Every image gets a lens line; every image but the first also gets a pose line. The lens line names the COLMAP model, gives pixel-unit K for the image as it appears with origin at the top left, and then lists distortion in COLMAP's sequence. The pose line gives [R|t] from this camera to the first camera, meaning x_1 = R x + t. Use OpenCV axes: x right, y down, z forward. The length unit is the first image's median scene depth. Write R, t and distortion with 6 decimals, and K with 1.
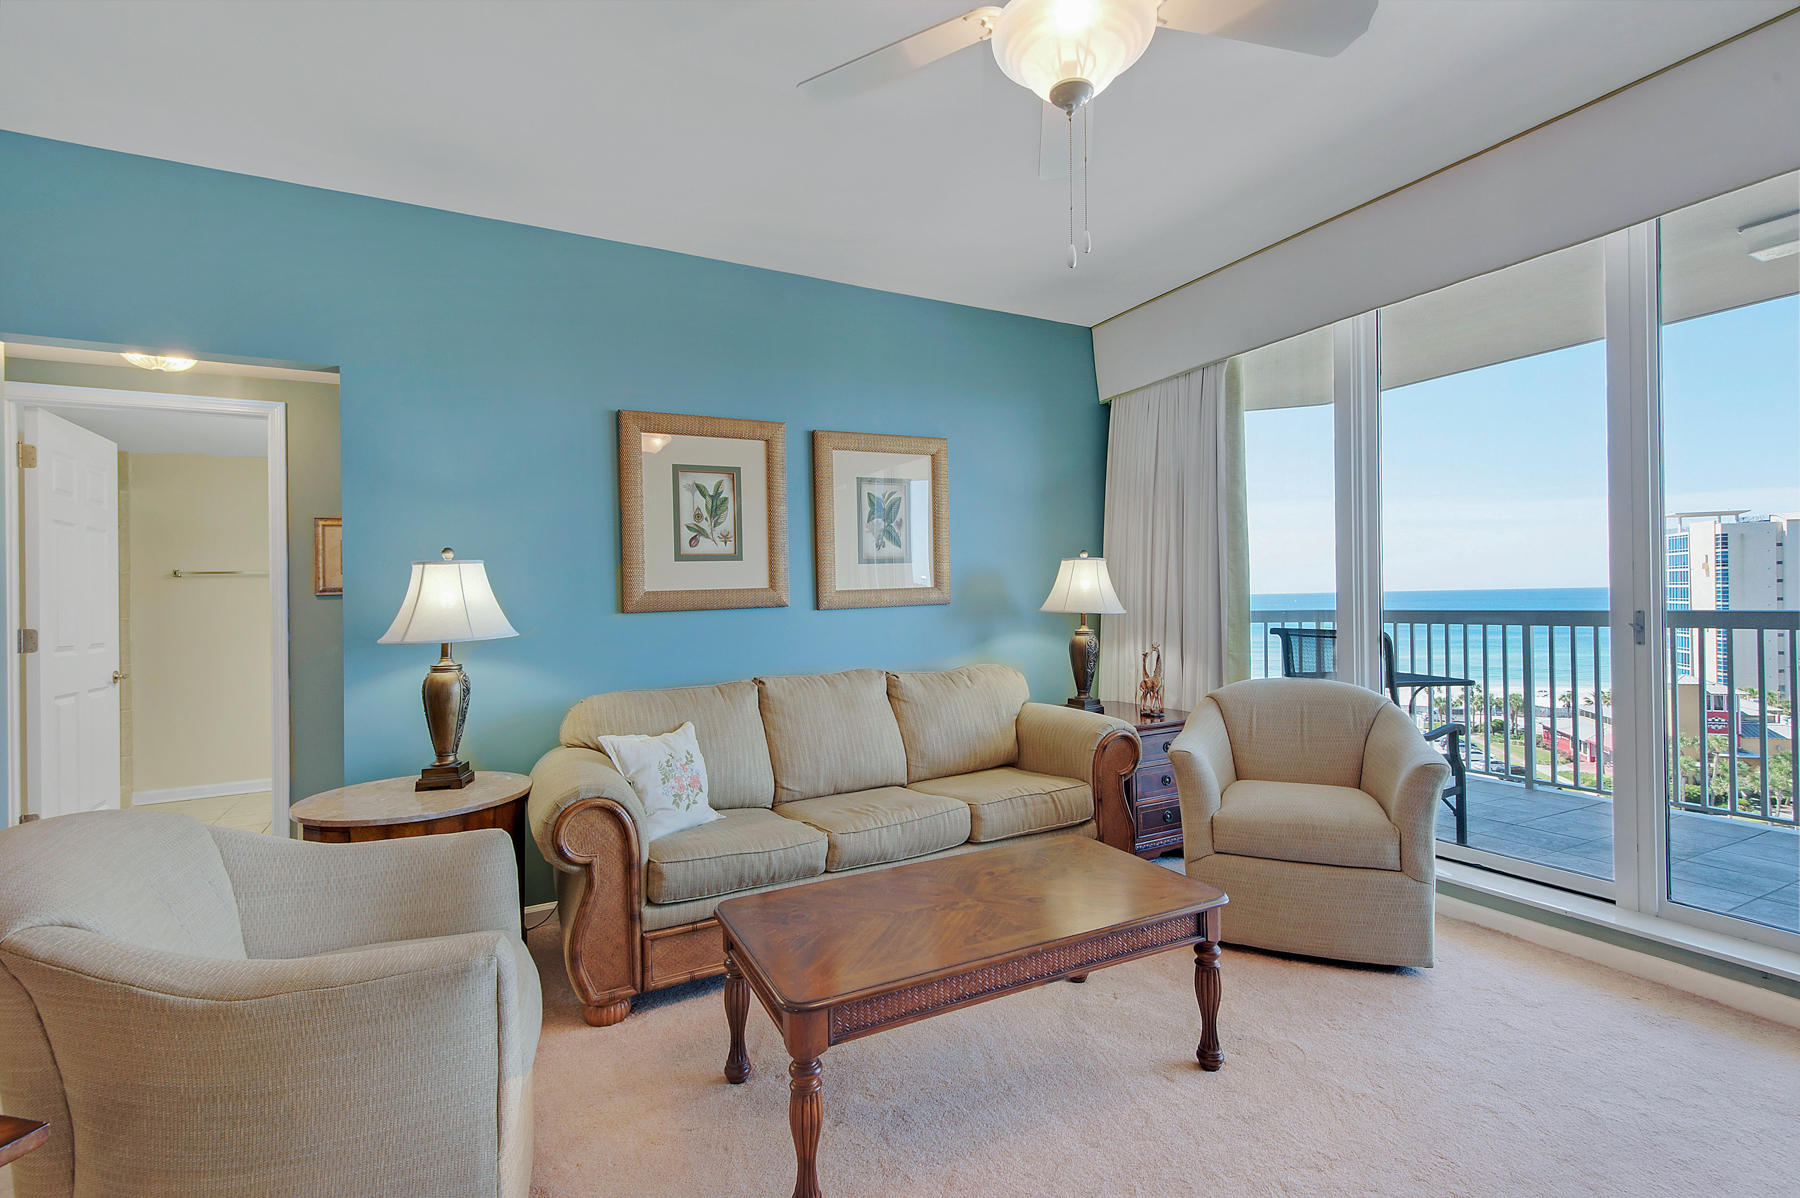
lens RADIAL K [[832.7, 0, 900.0], [0, 832.7, 599.0], [0, 0, 1]] dist [0.076487, -0.000109]
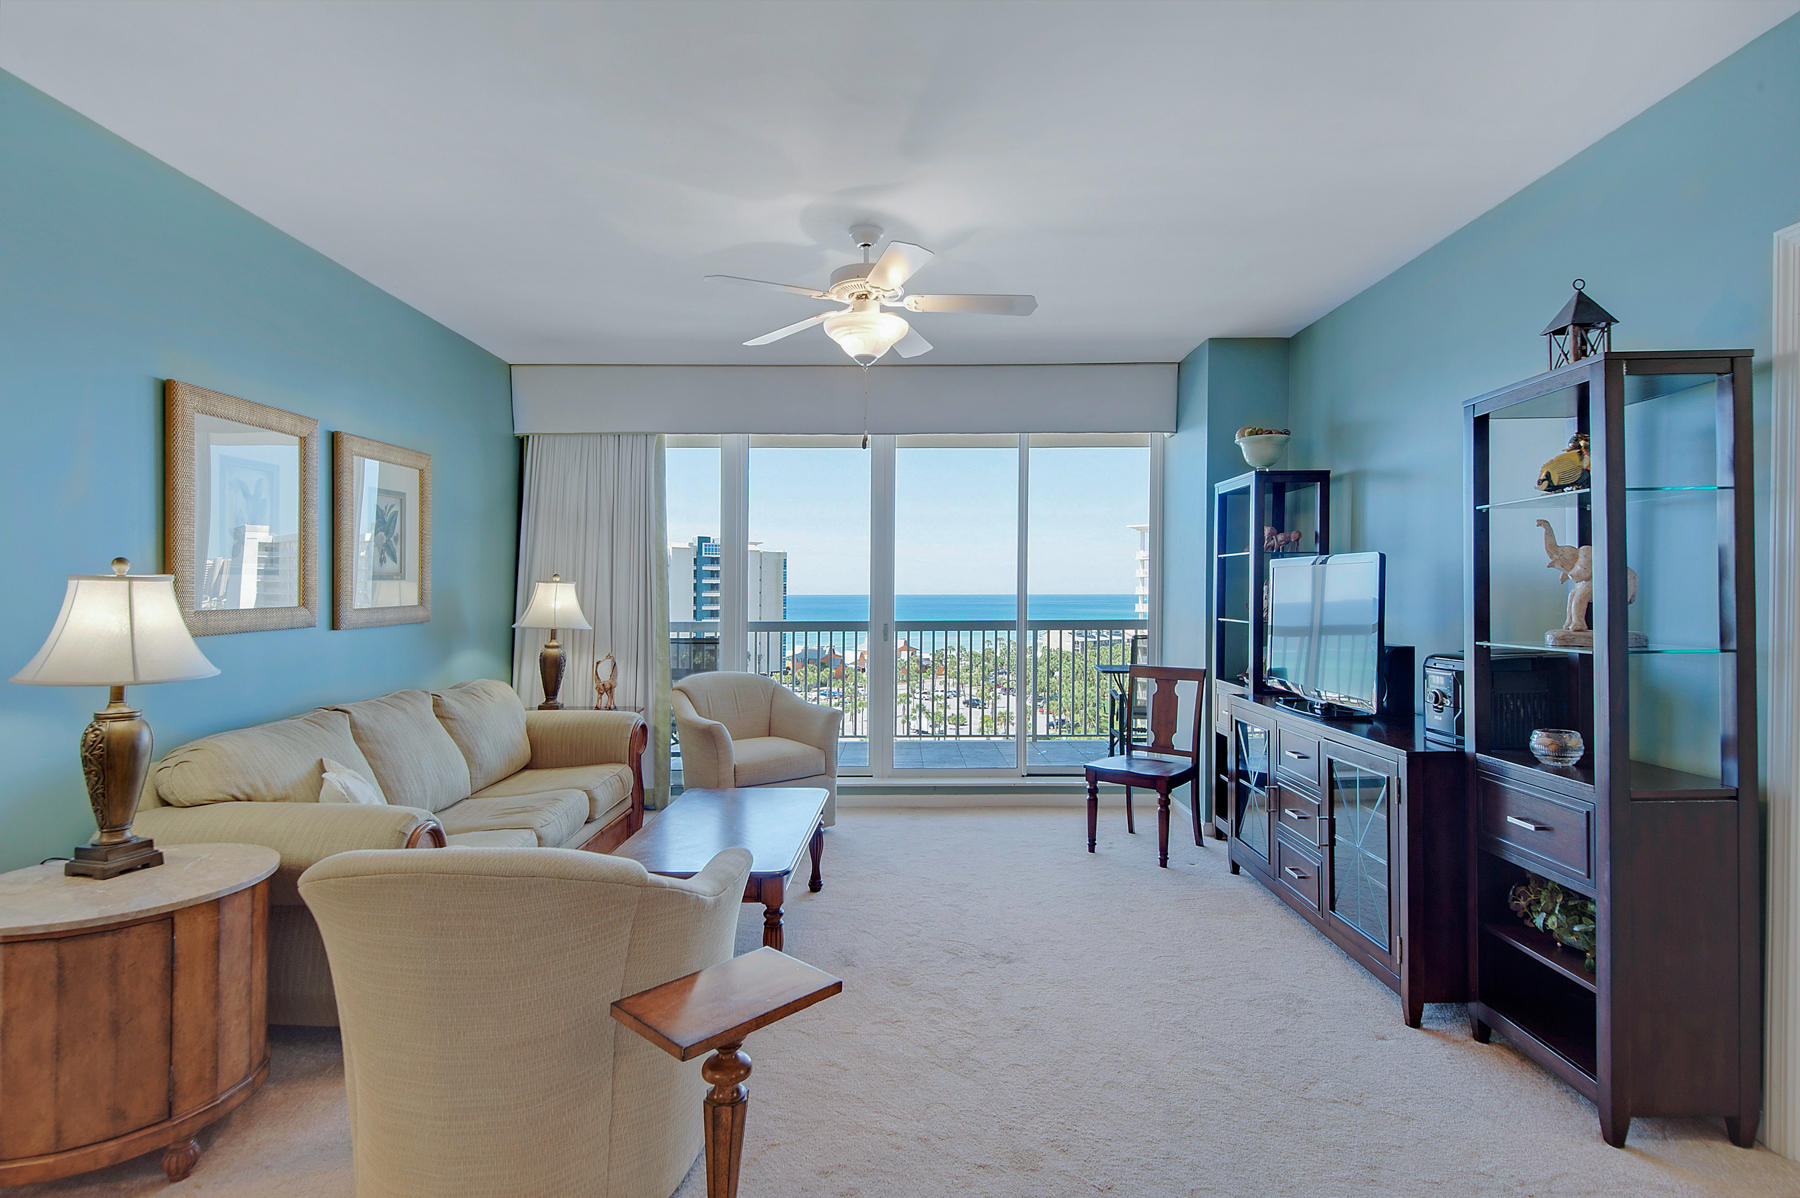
lens RADIAL K [[979.6, 0, 900.0], [0, 979.6, 599.0], [0, 0, 1]] dist [0.000895, 0.000221]
pose [[0.443614, 0.009733, 0.896165, -0.794180], [-0.004766, 0.999953, -0.008501, -0.014999], [-0.896205, -0.000500, 0.443640, -0.015465]]
